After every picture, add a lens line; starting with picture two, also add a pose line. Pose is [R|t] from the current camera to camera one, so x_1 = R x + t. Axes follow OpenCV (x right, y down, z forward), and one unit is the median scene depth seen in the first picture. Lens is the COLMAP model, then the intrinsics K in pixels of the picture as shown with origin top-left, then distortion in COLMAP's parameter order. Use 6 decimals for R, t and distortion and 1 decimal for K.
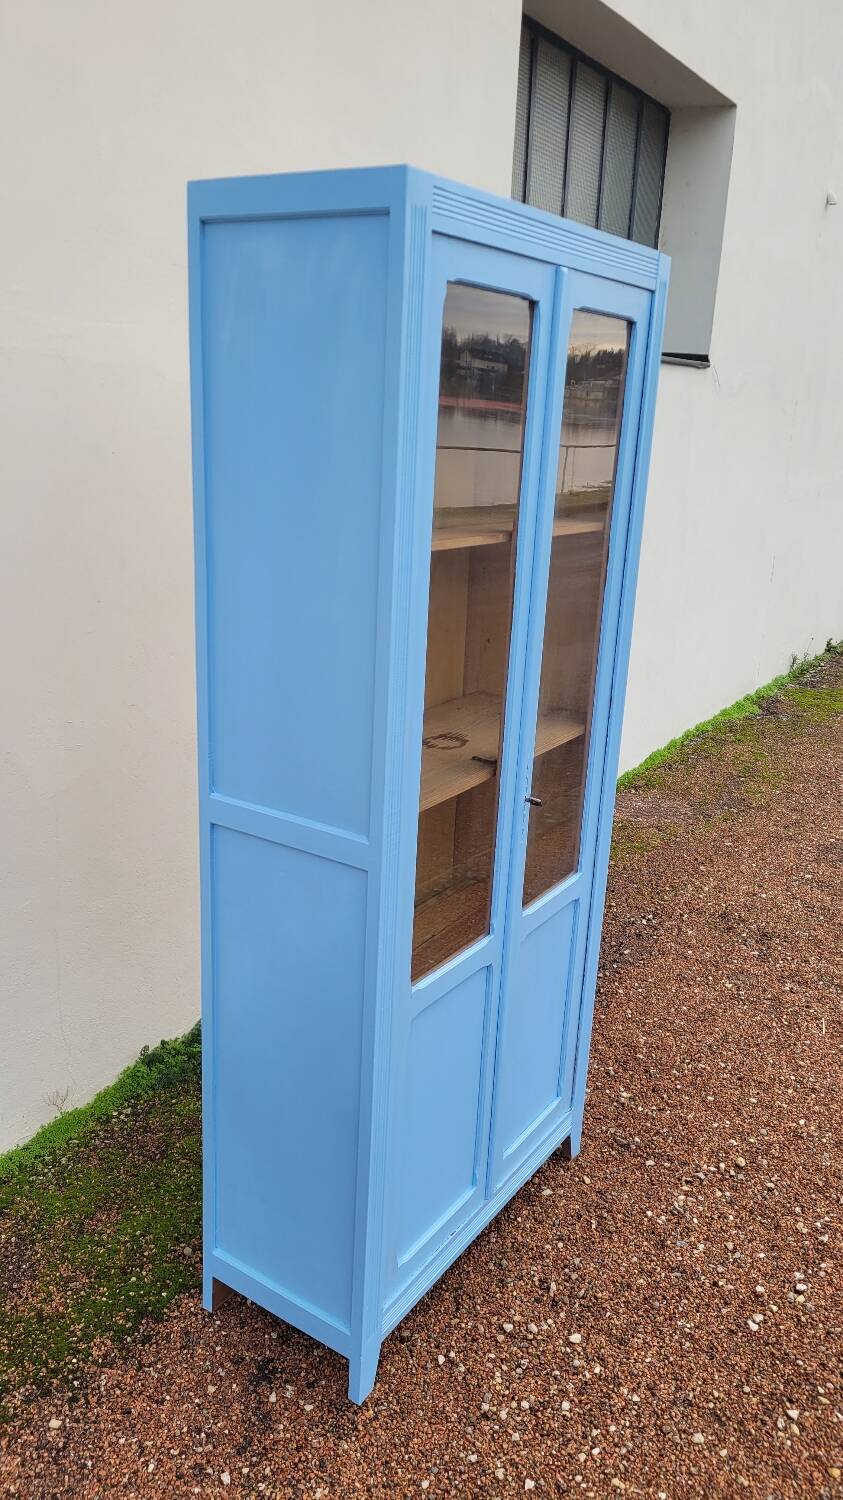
lens RADIAL K [[1117.4, 0, 439.0], [0, 1117.4, 767.7], [0, 0, 1]] dist [0.057079, -0.025406]
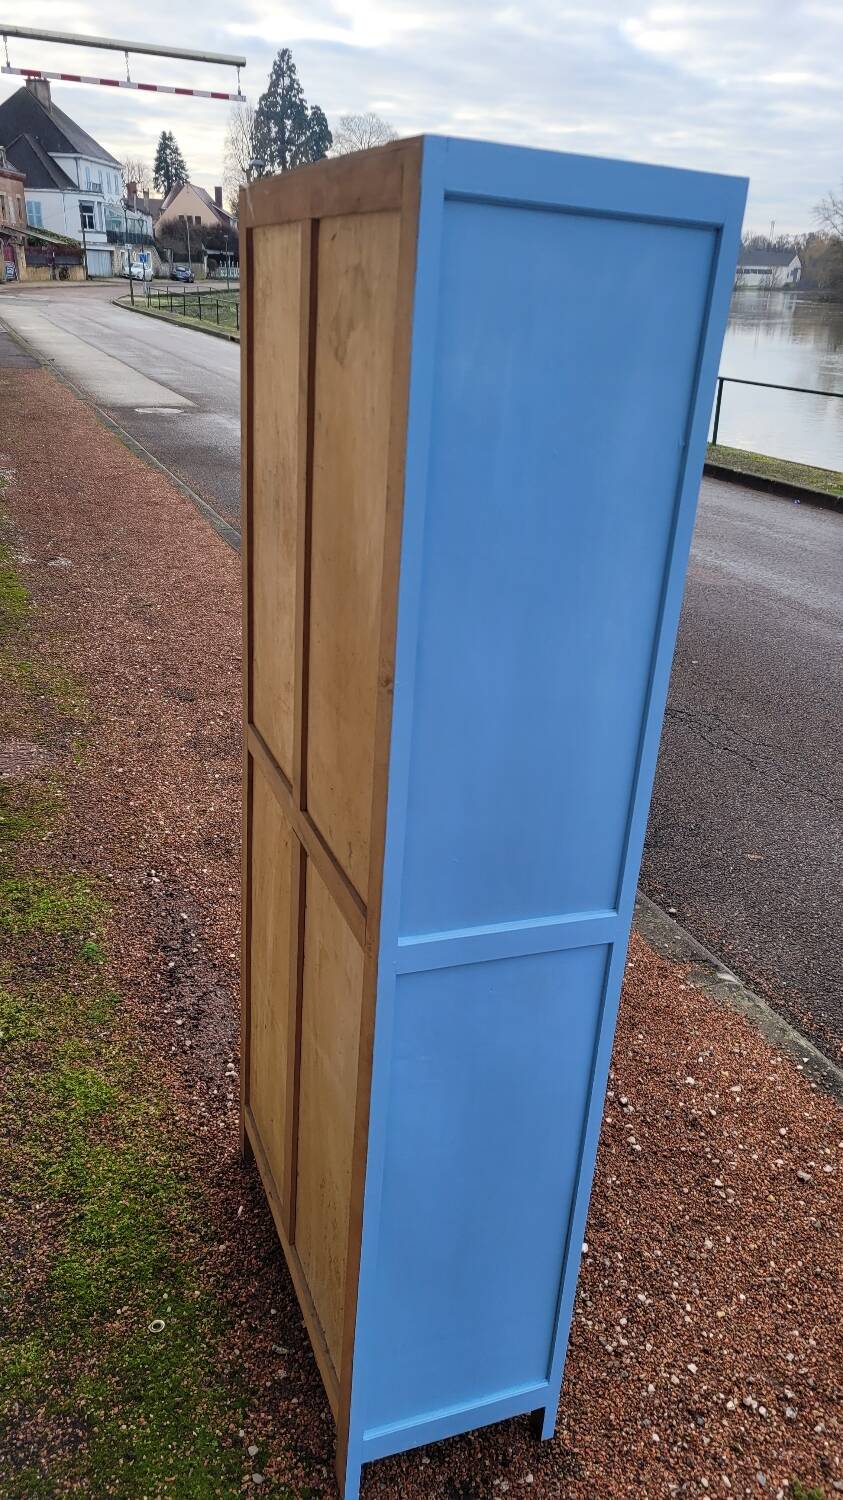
lens RADIAL K [[1121.8, 0, 427.6], [0, 1121.8, 752.4], [0, 0, 1]] dist [0.048581, -0.011976]
pose [[0.587231, -0.310409, 0.747533, -0.702171], [0.205846, 0.950450, 0.232965, -0.270324], [-0.782807, 0.017072, 0.622030, 0.451924]]
